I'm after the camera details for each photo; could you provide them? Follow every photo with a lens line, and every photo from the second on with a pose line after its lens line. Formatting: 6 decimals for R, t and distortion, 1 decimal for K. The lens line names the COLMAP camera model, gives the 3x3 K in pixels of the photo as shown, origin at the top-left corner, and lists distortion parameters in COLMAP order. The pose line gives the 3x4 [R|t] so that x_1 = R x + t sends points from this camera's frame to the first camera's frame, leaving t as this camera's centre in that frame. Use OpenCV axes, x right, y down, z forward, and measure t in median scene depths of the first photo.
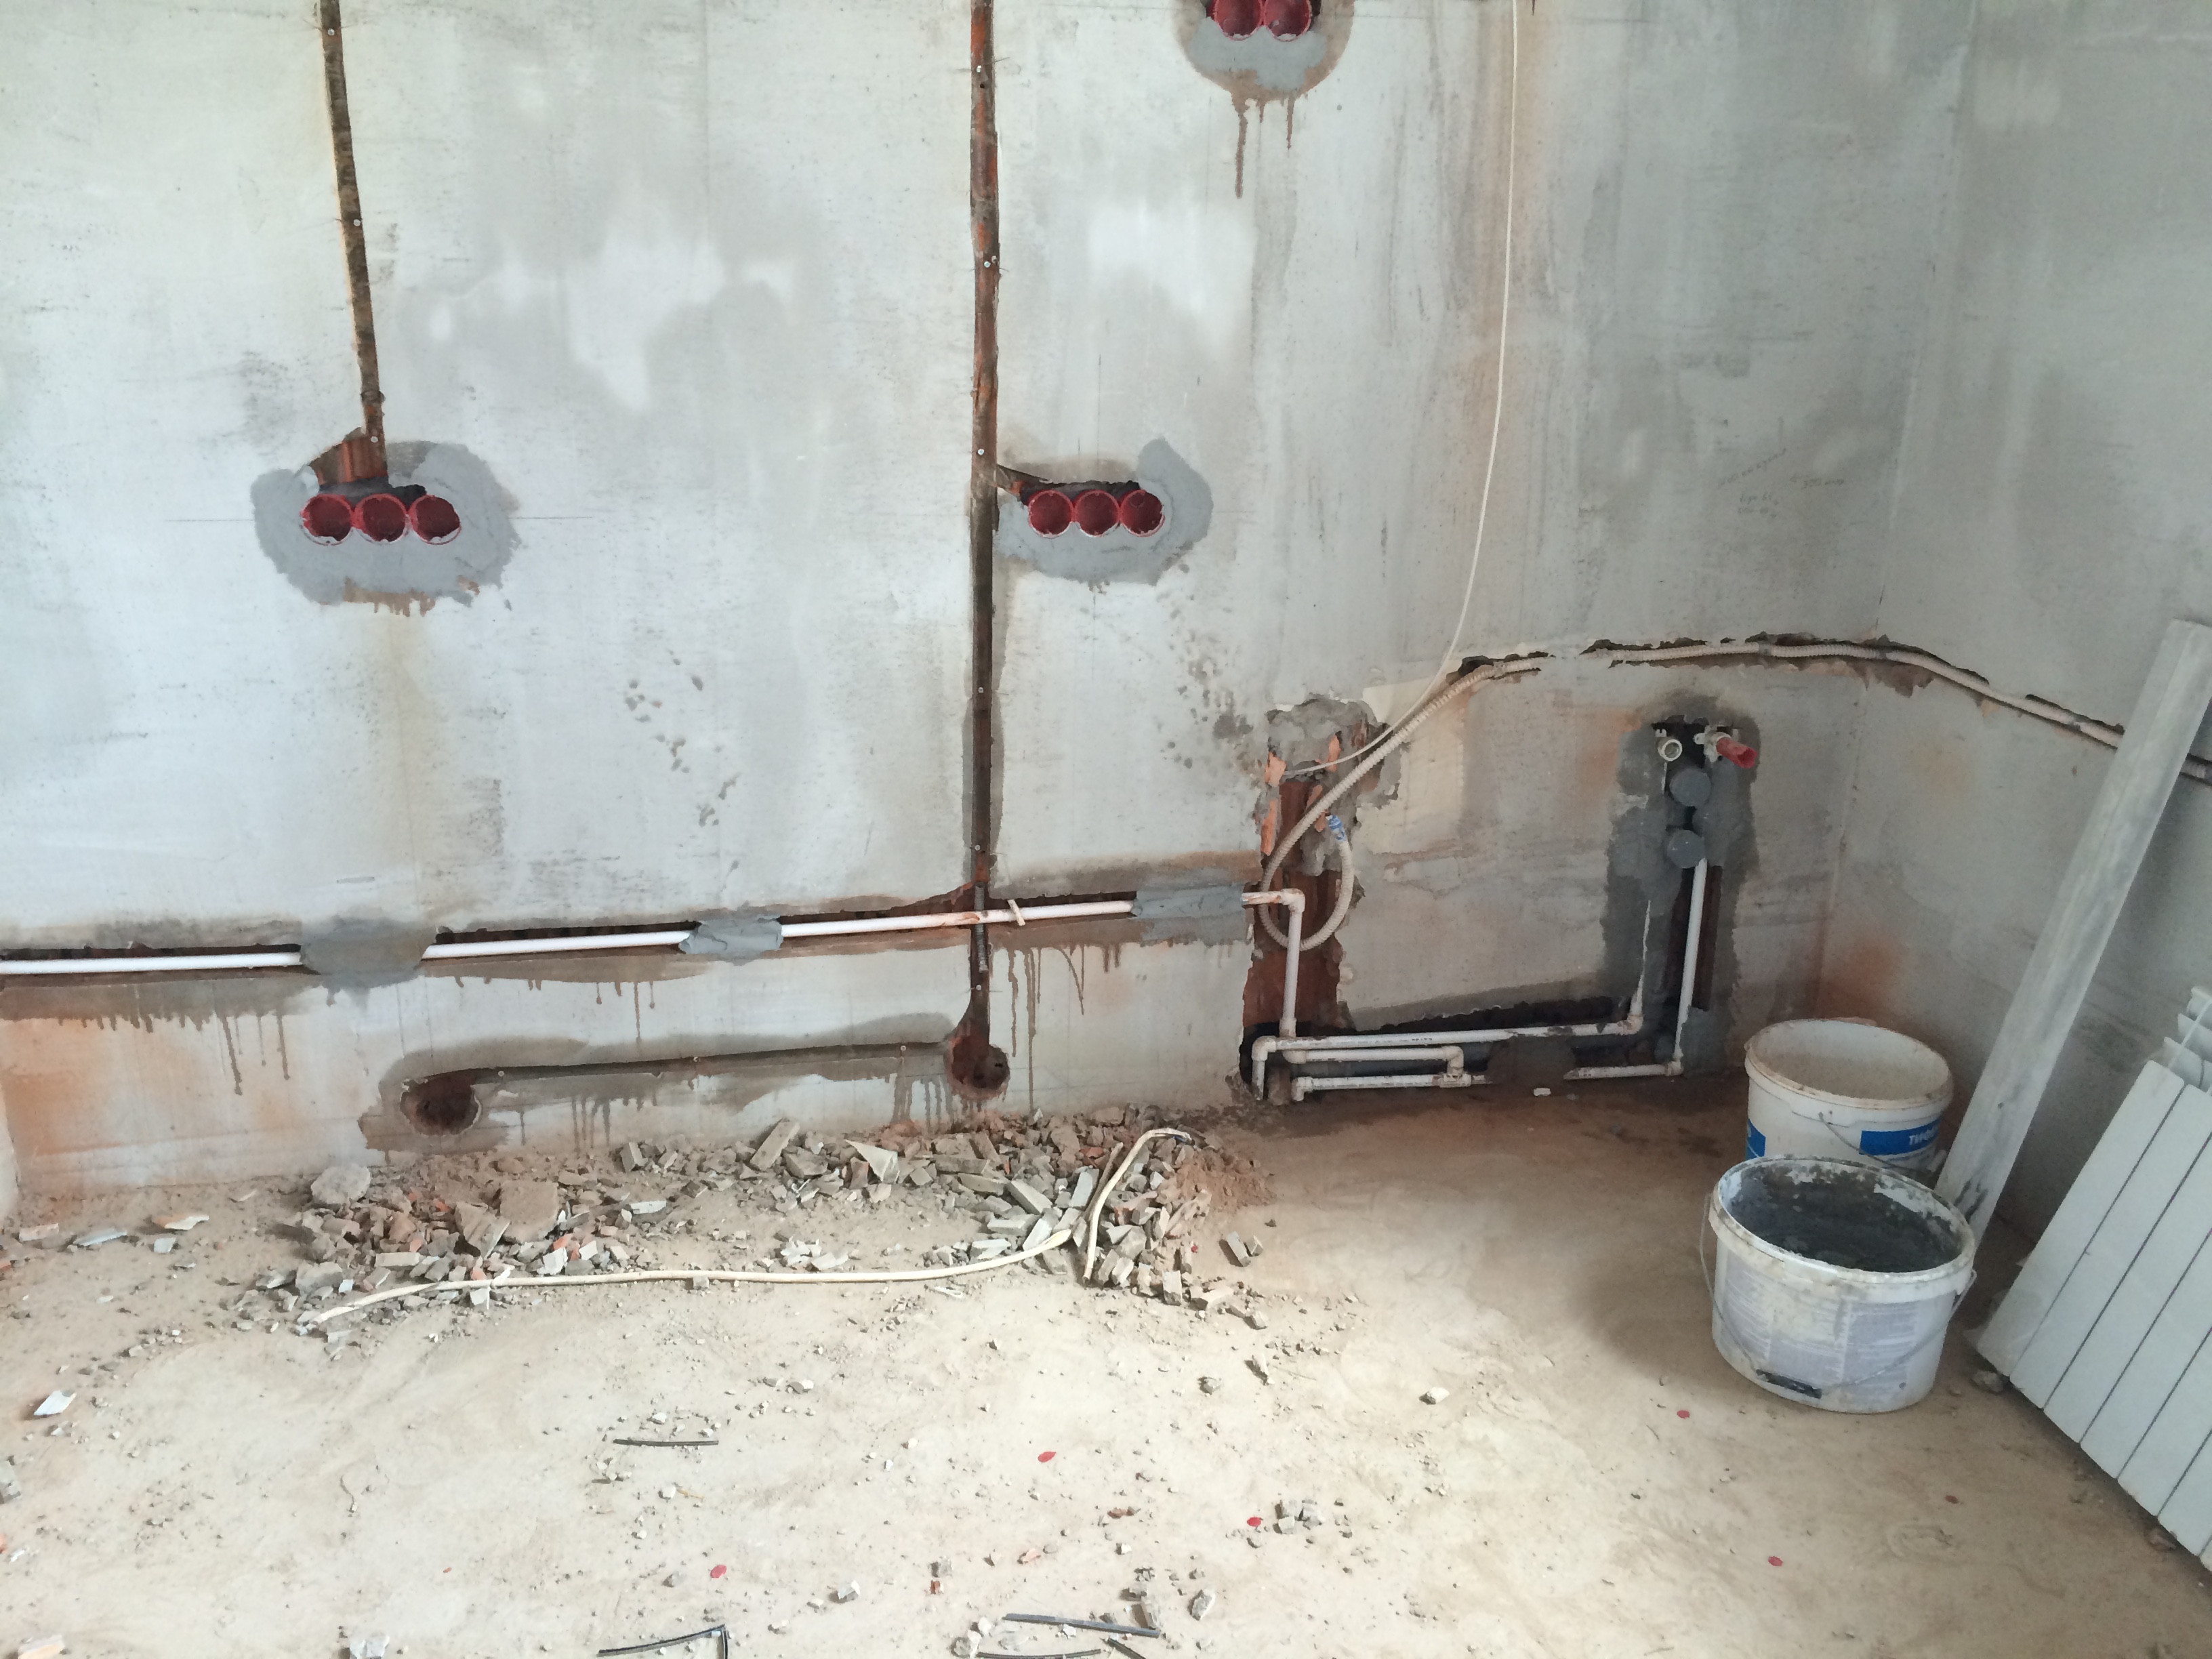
lens RADIAL K [[1899.7, 0, 1102.2], [0, 1899.7, 826.4], [0, 0, 1]] dist [0.083304, -0.121062]
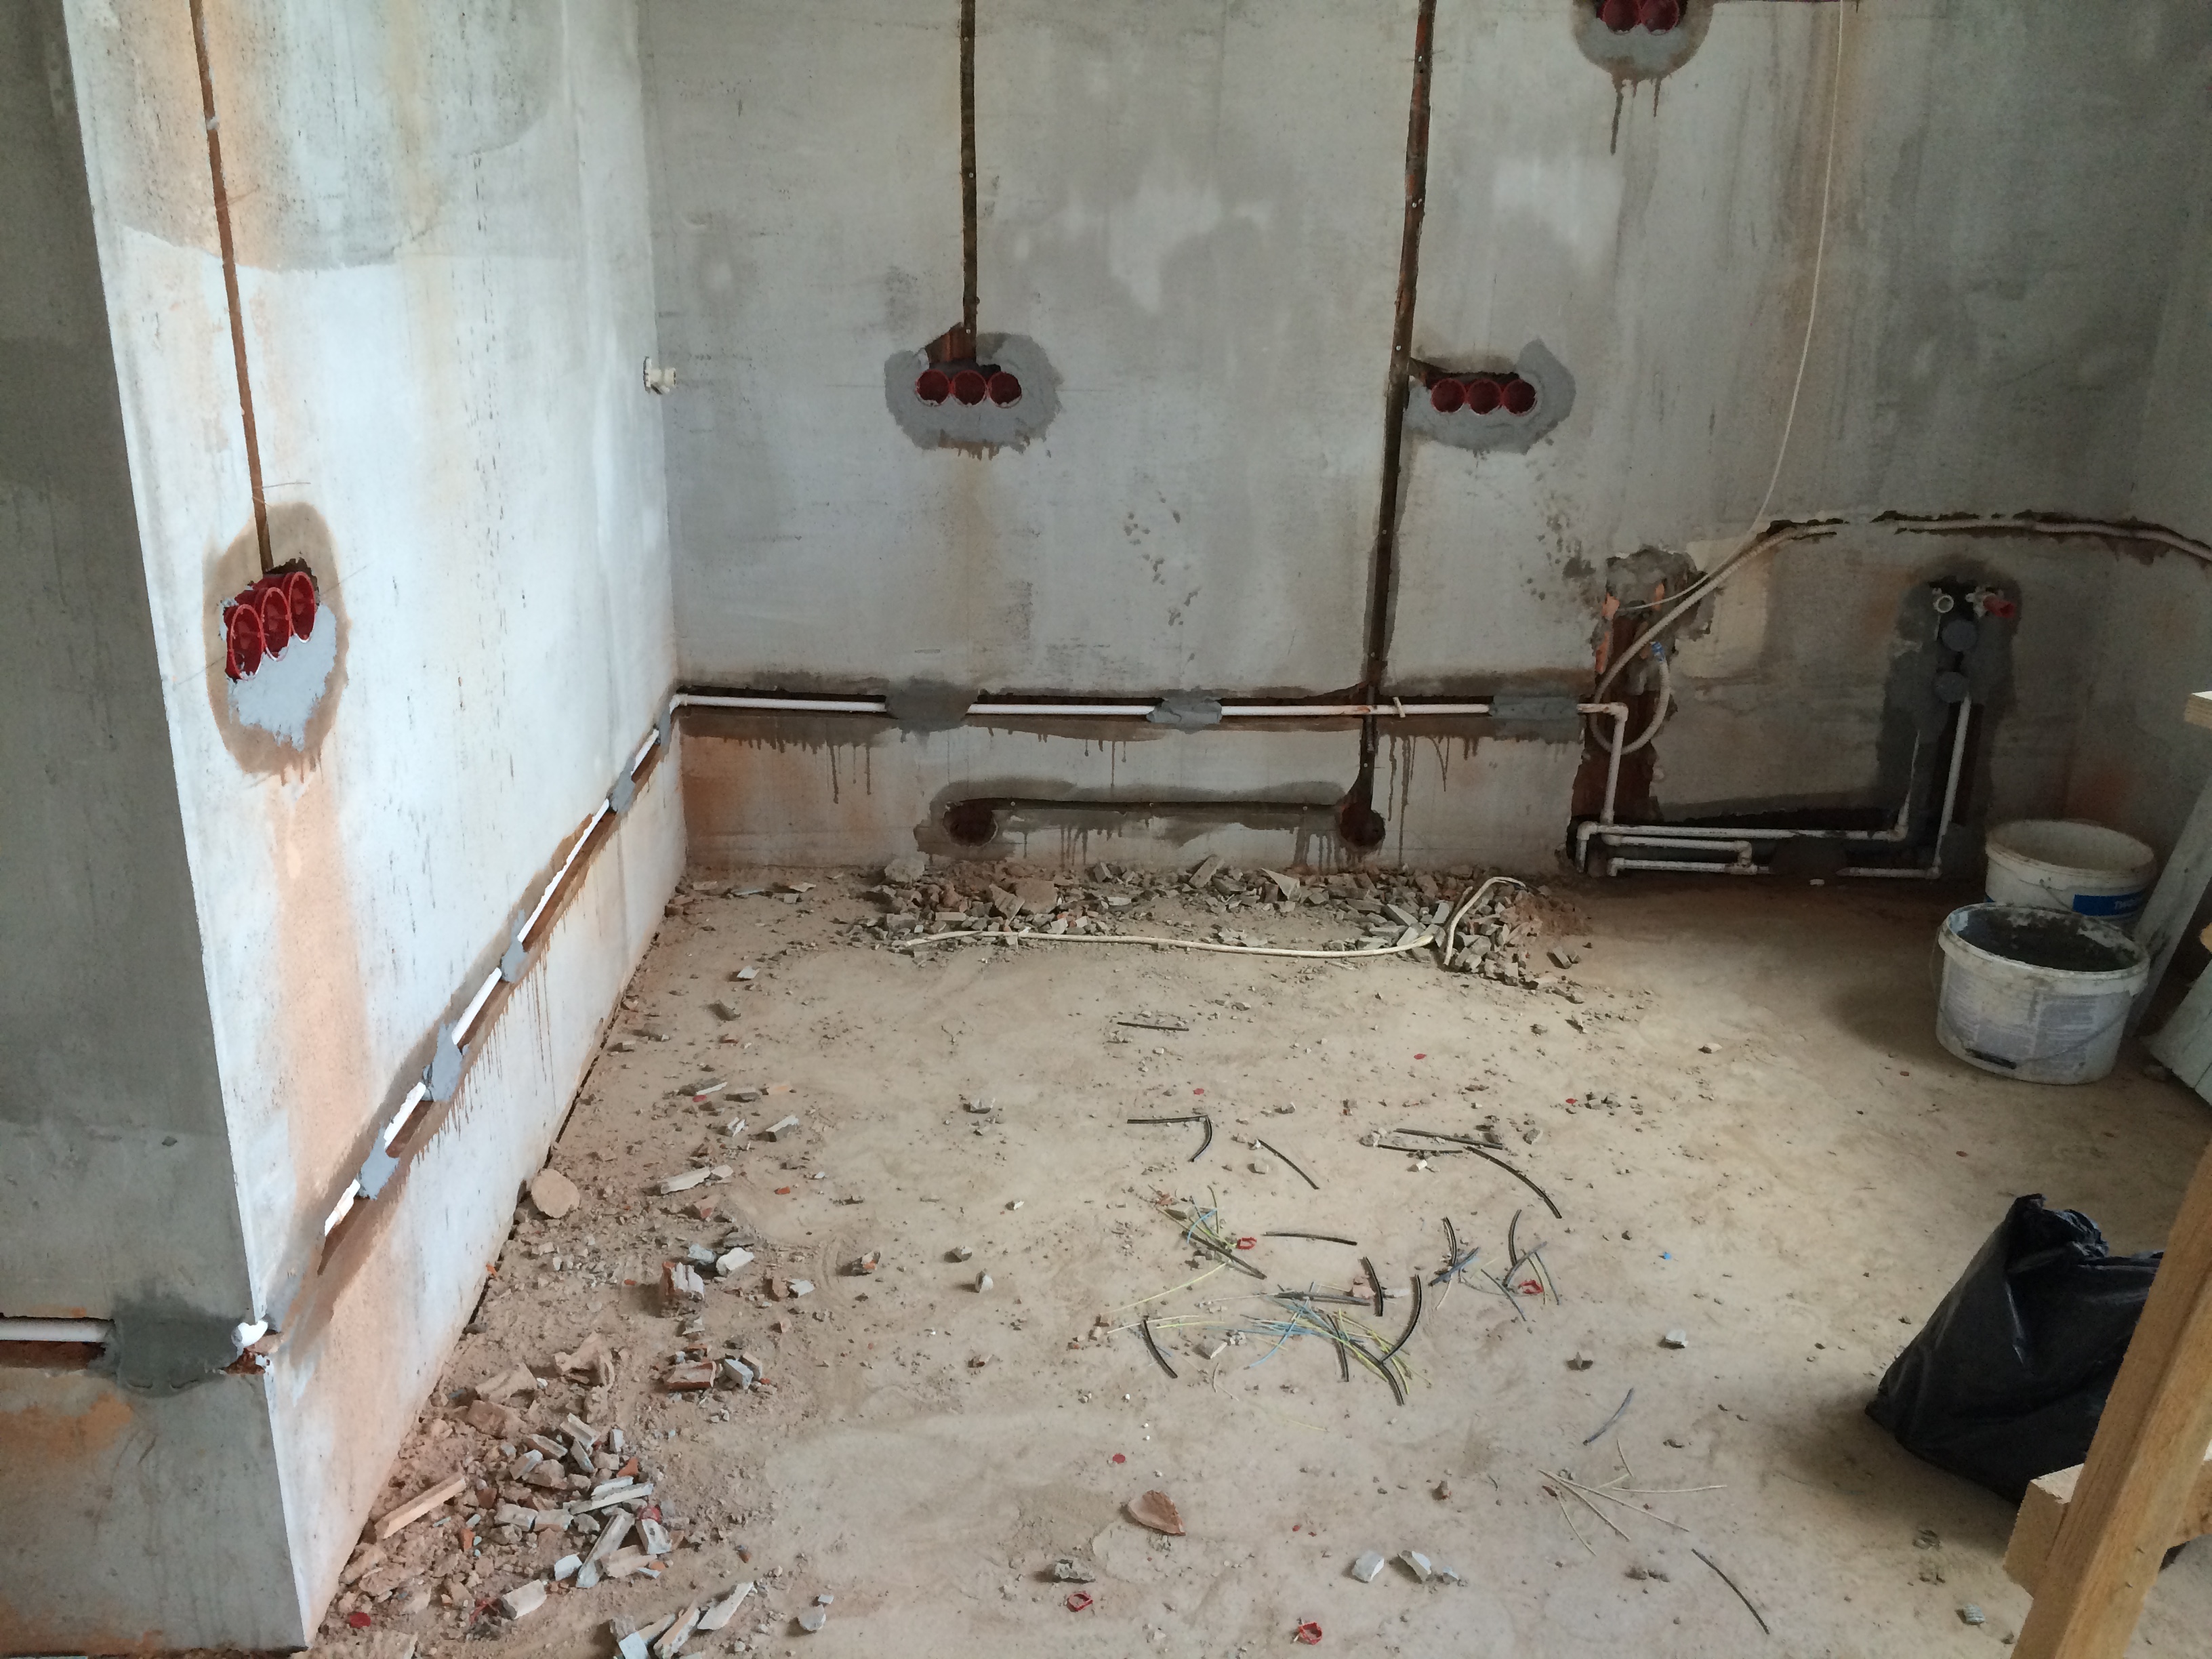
lens RADIAL K [[1899.7, 0, 1097.7], [0, 1899.7, 816.2], [0, 0, 1]] dist [0.083304, -0.121062]
pose [[0.986486, 0.055623, -0.154113, -0.045426], [-0.053131, 0.998382, 0.020241, 0.109070], [0.154990, -0.011779, 0.987846, -0.336597]]
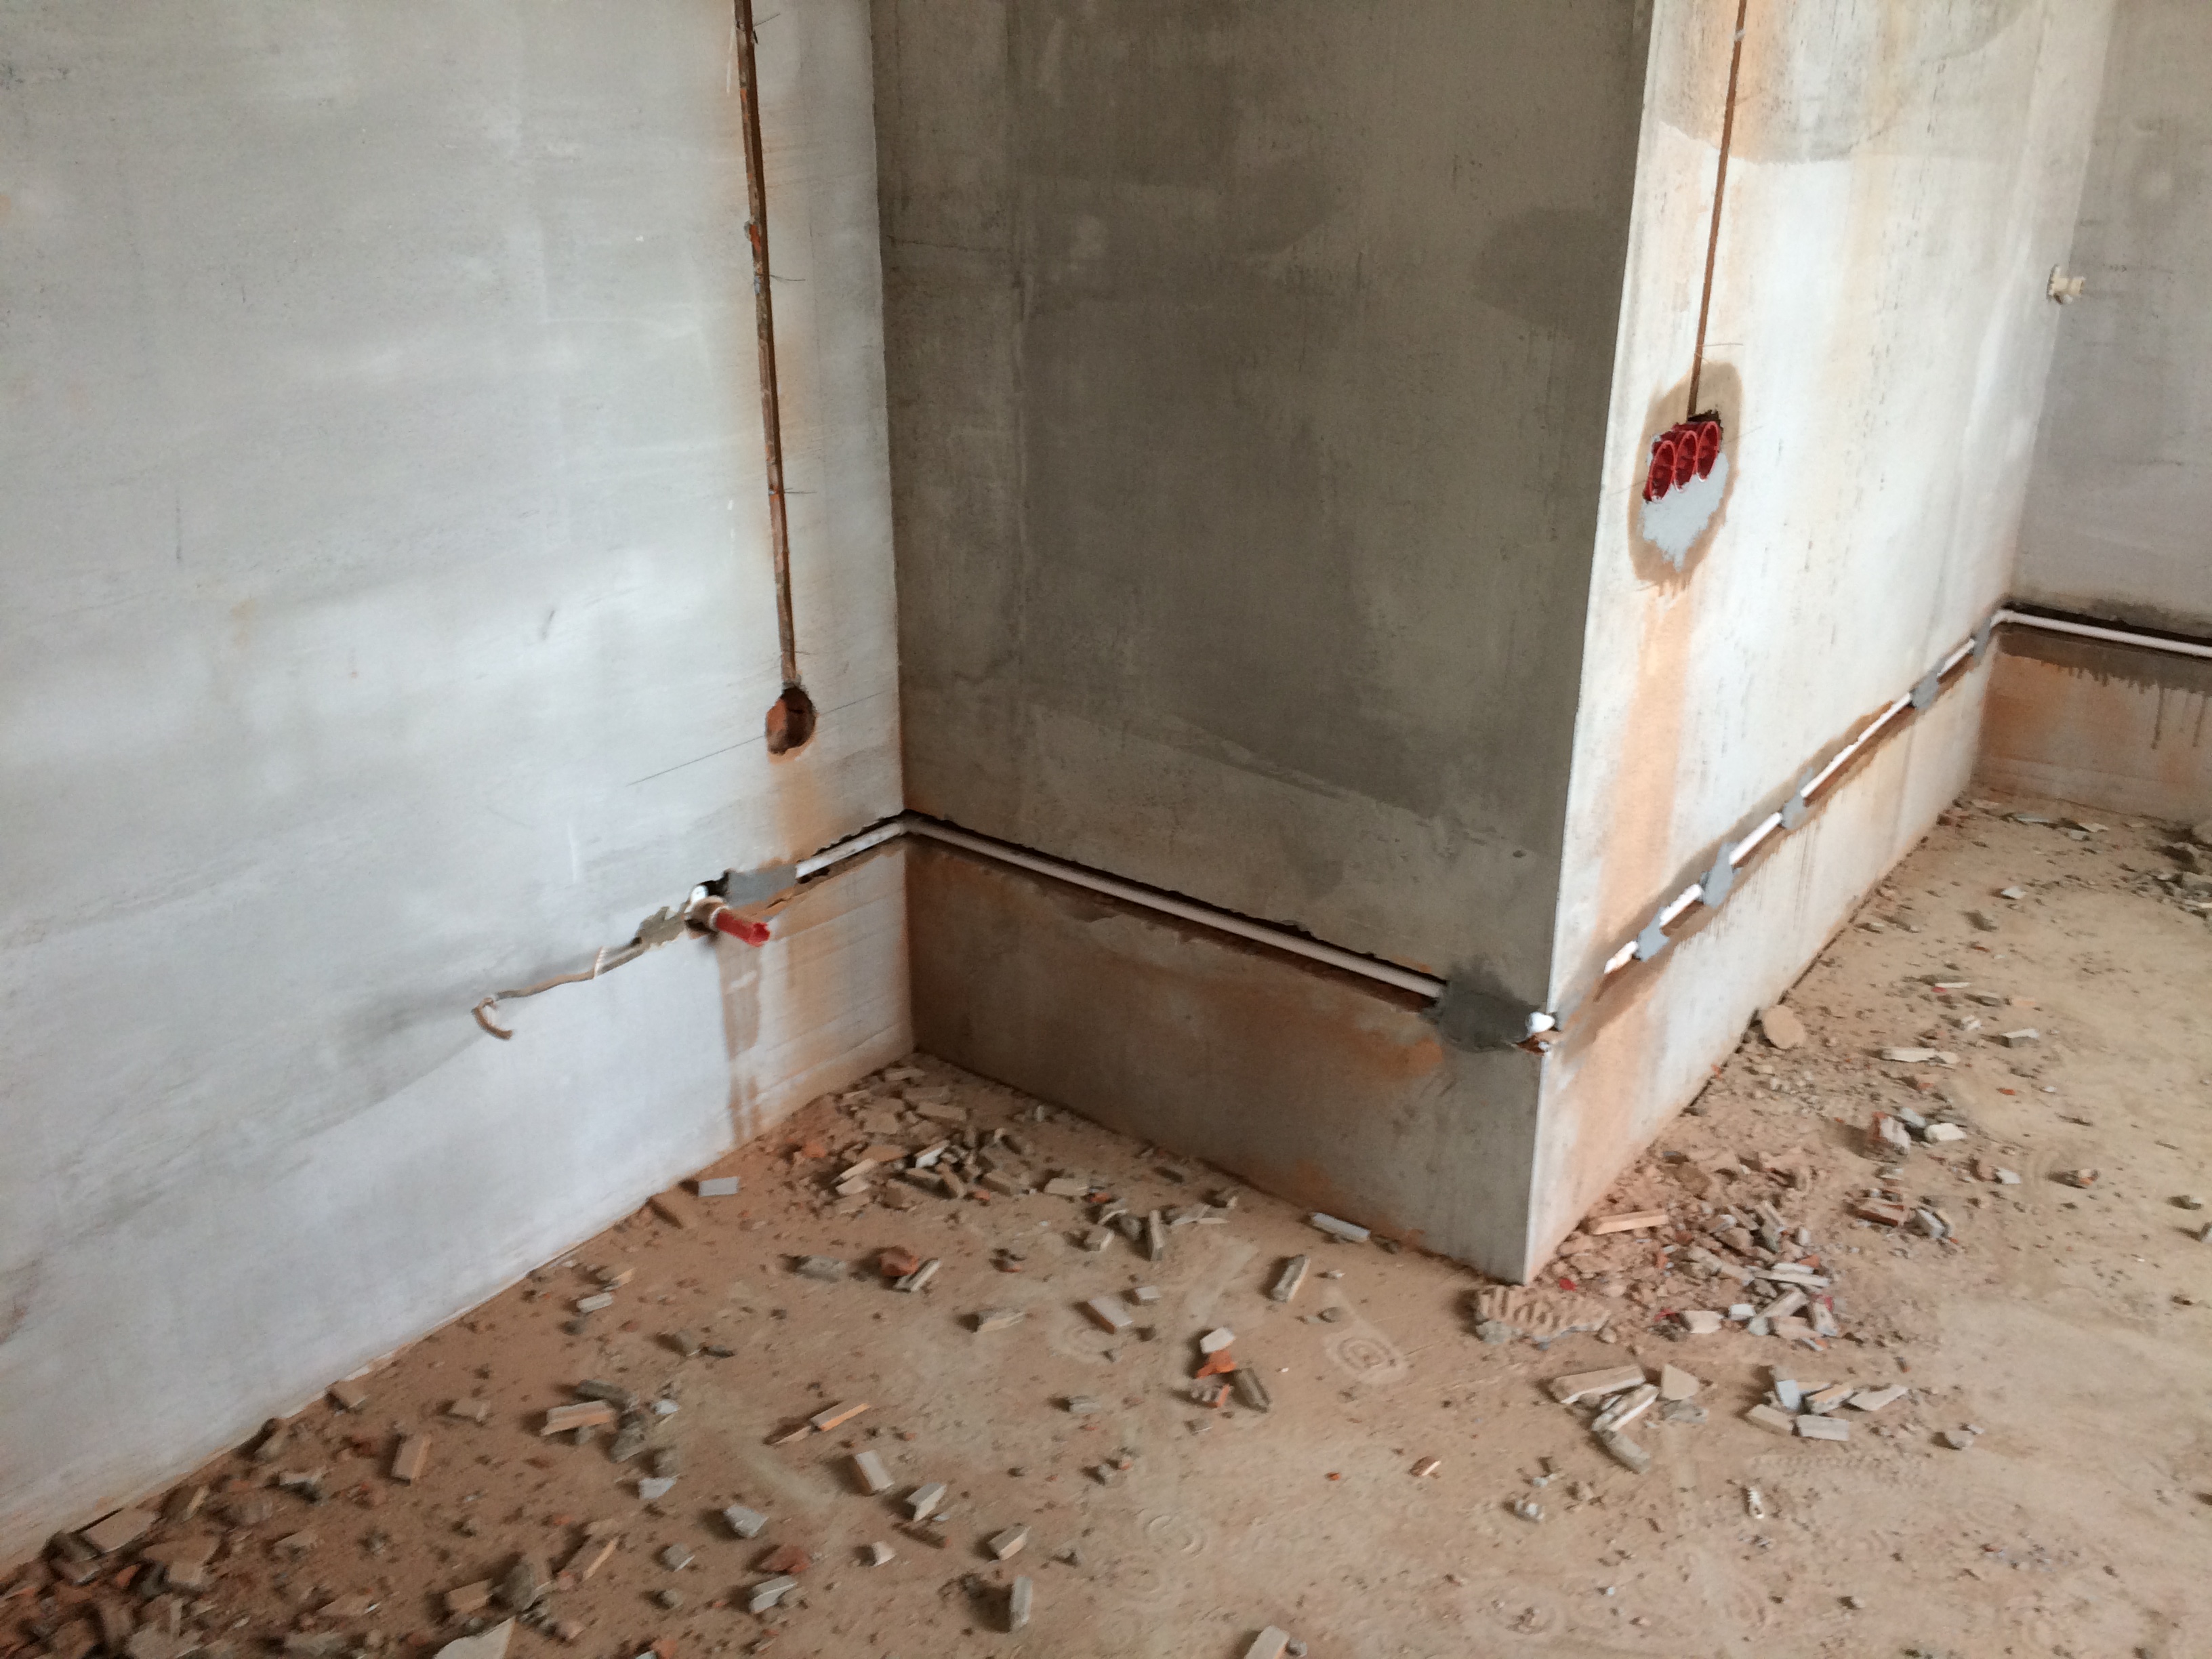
lens RADIAL K [[1899.7, 0, 1075.1], [0, 1899.7, 829.2], [0, 0, 1]] dist [0.083304, -0.121062]
pose [[0.670211, 0.260839, -0.694824, -0.010176], [-0.217679, 0.964117, 0.151966, 0.150412], [0.709531, 0.049400, 0.702941, -0.450041]]
